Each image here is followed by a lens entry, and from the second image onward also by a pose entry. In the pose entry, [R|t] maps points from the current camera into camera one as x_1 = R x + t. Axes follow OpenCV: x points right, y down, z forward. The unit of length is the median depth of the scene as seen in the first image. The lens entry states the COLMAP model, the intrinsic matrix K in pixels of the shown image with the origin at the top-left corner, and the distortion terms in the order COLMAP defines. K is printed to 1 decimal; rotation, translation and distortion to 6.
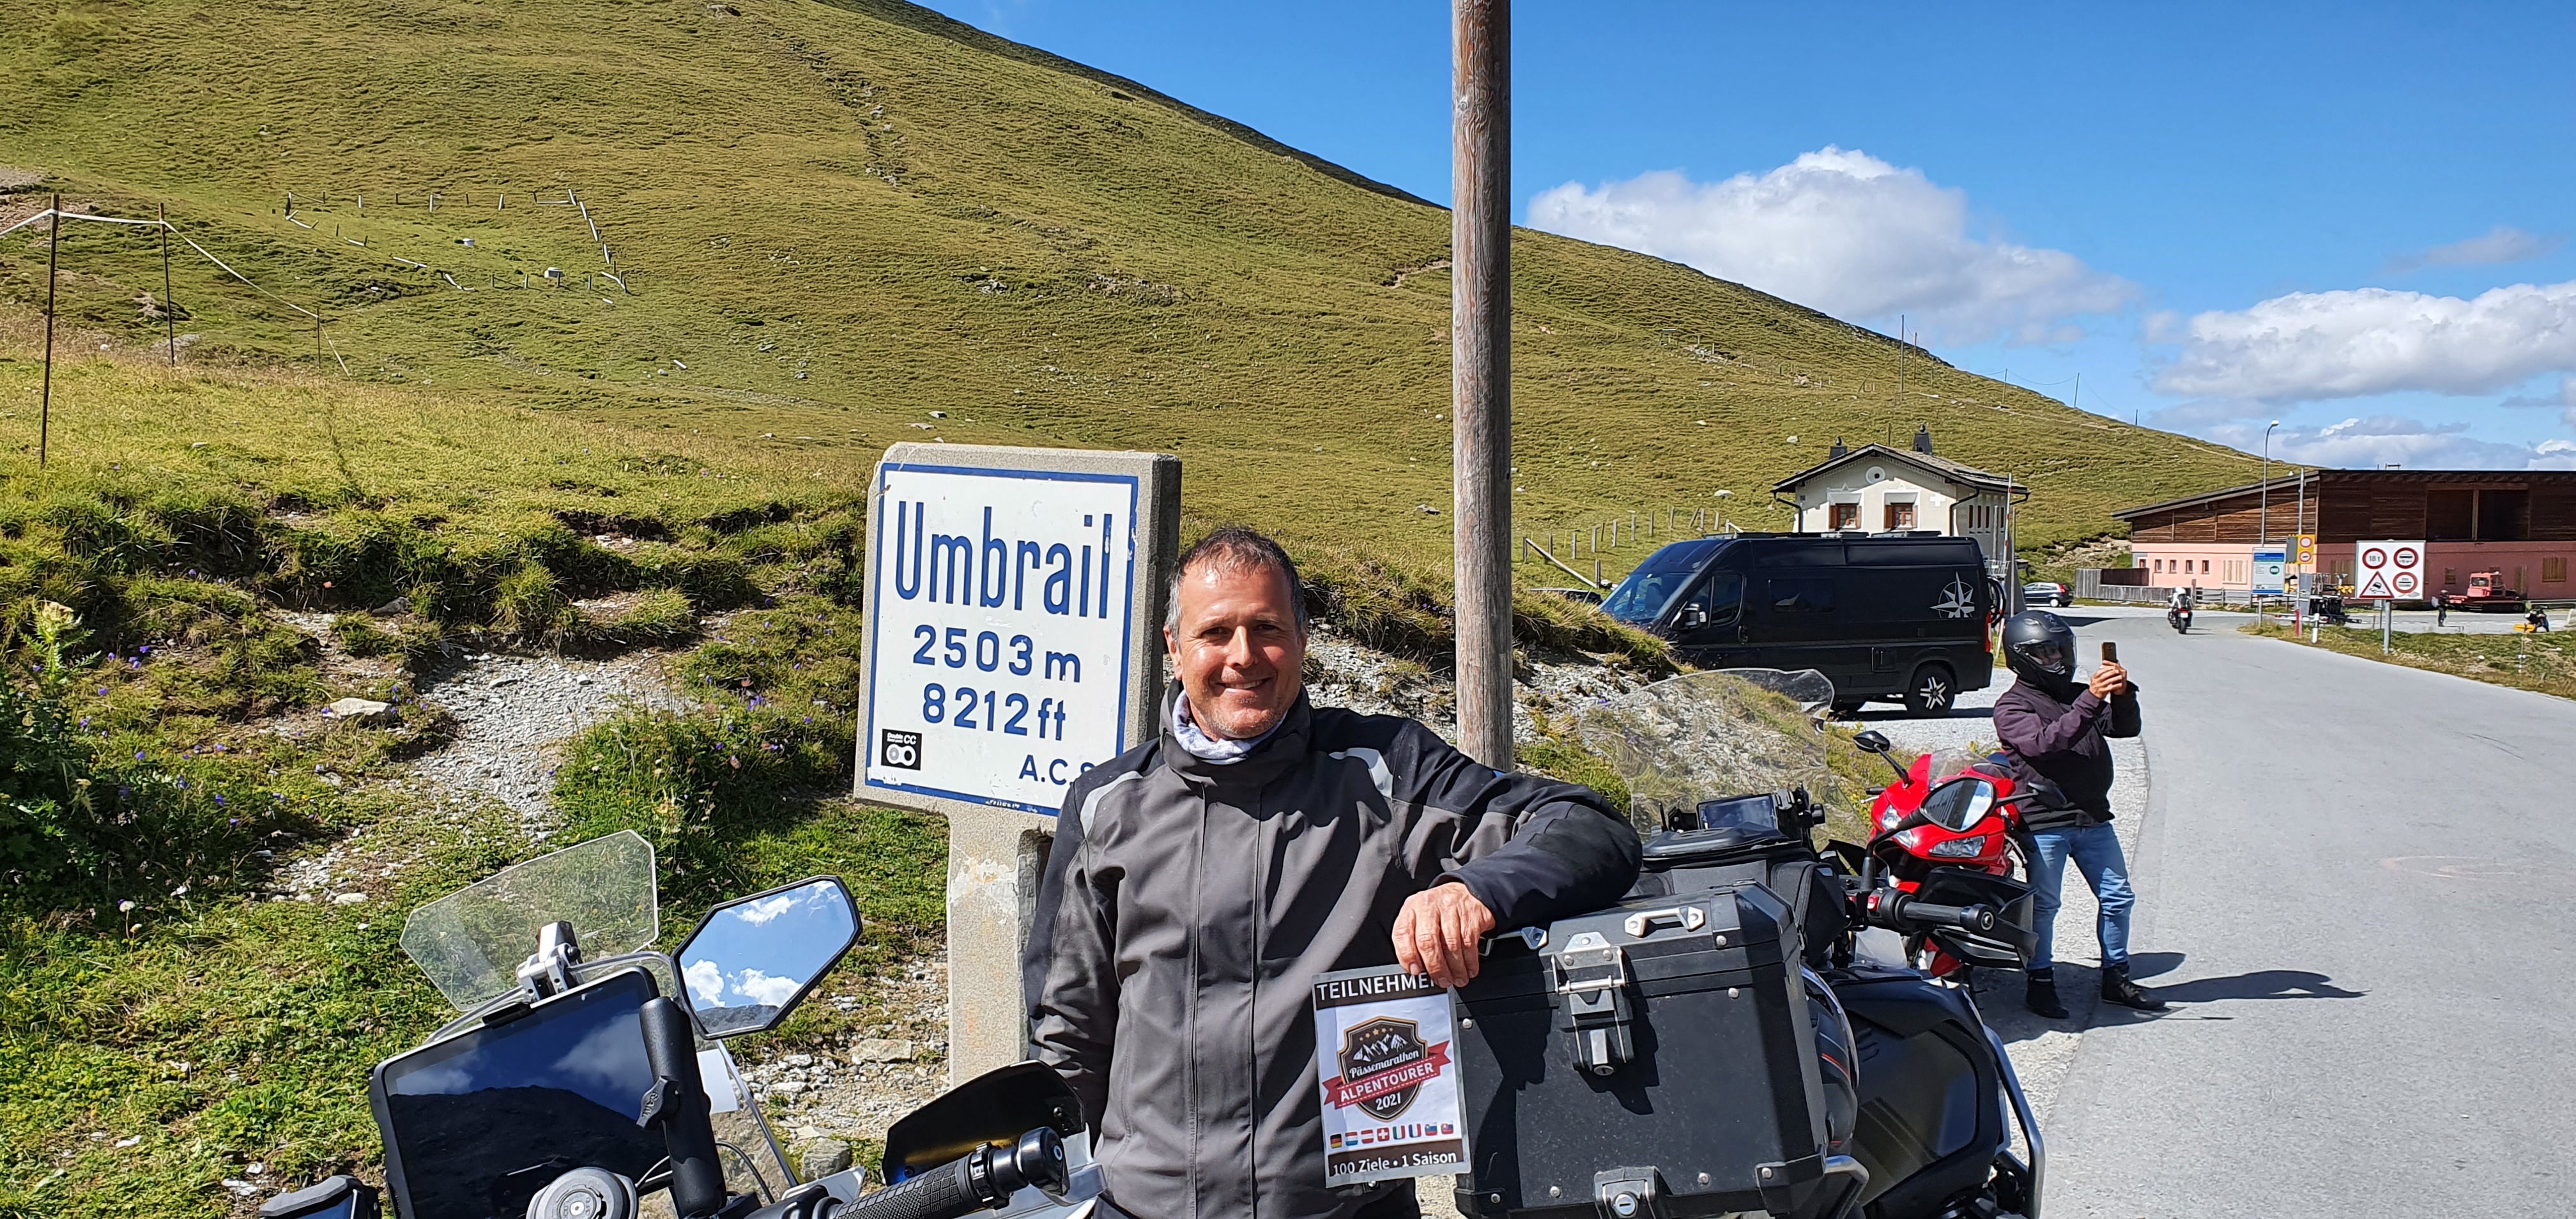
lens RADIAL K [[2026.5, 0, 1215.7], [0, 2026.5, 726.5], [0, 0, 1]] dist [0.051355, -0.055458]
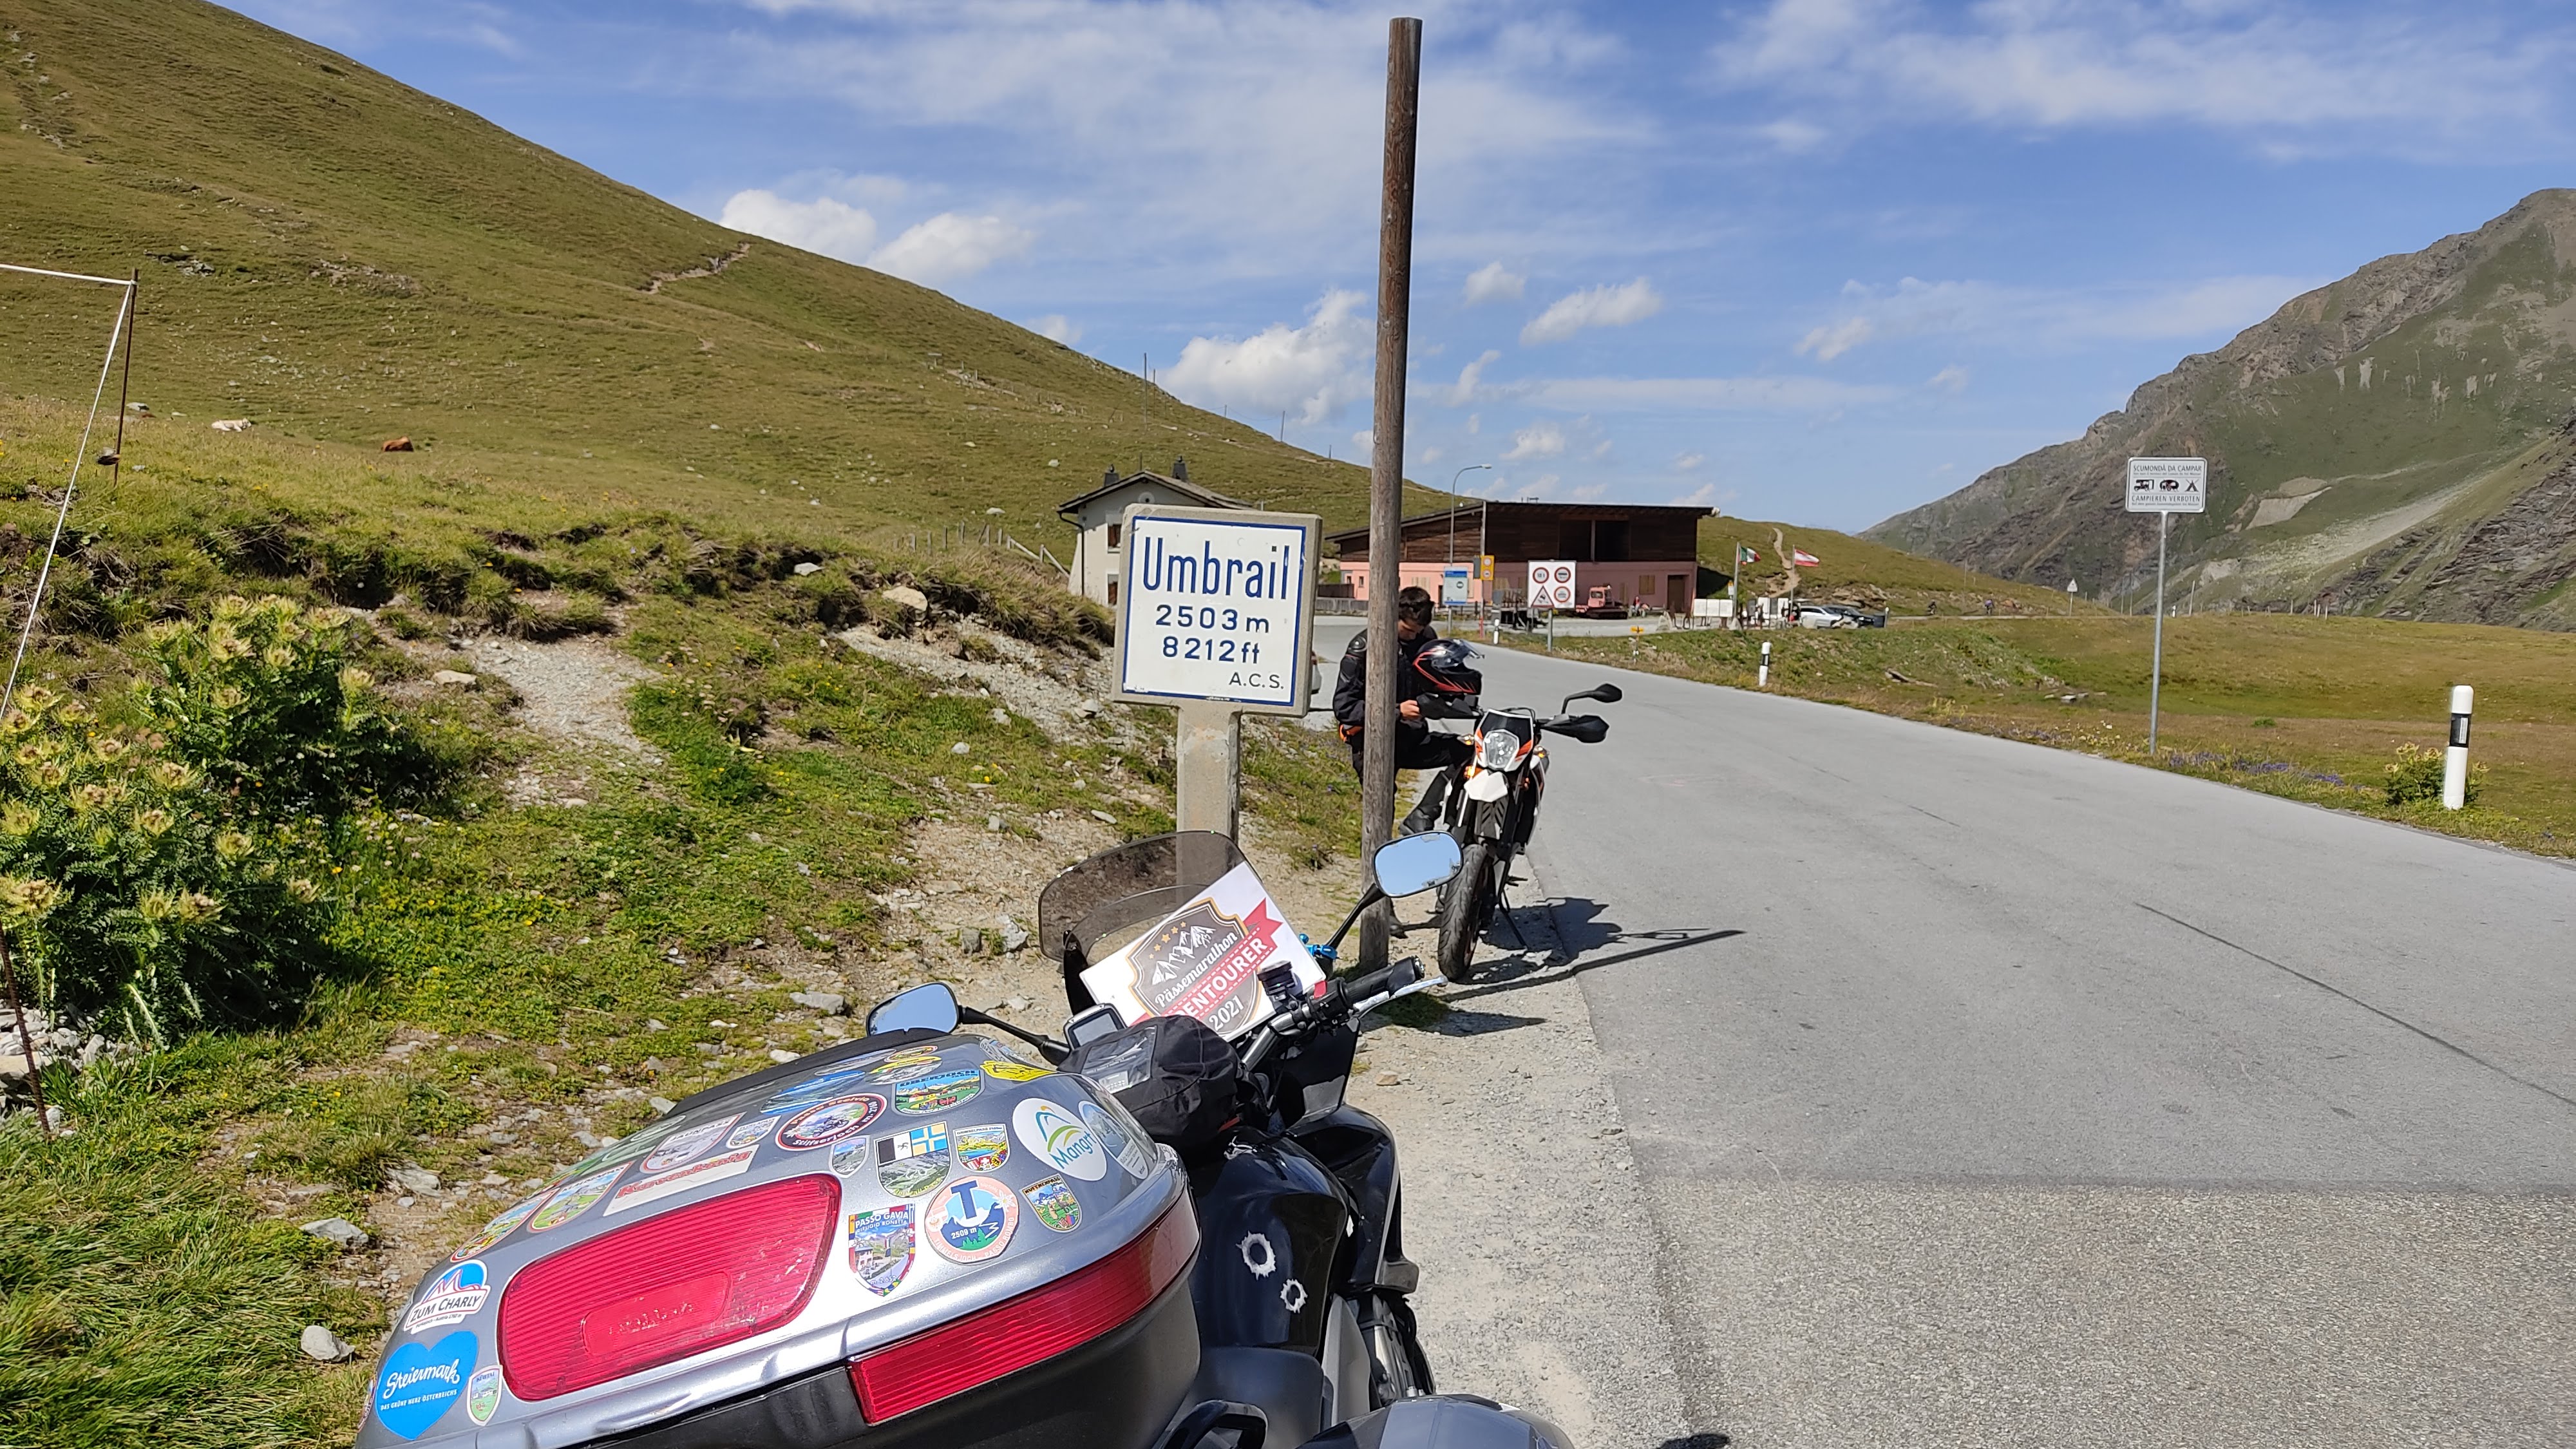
lens RADIAL K [[1945.3, 0, 1311.8], [0, 1945.3, 779.0], [0, 0, 1]] dist [0.028949, -0.056013]
pose [[0.915925, -0.036358, 0.399698, -0.740170], [0.026699, 0.999202, 0.029707, 0.060279], [-0.400459, -0.016538, 0.916165, -0.683441]]
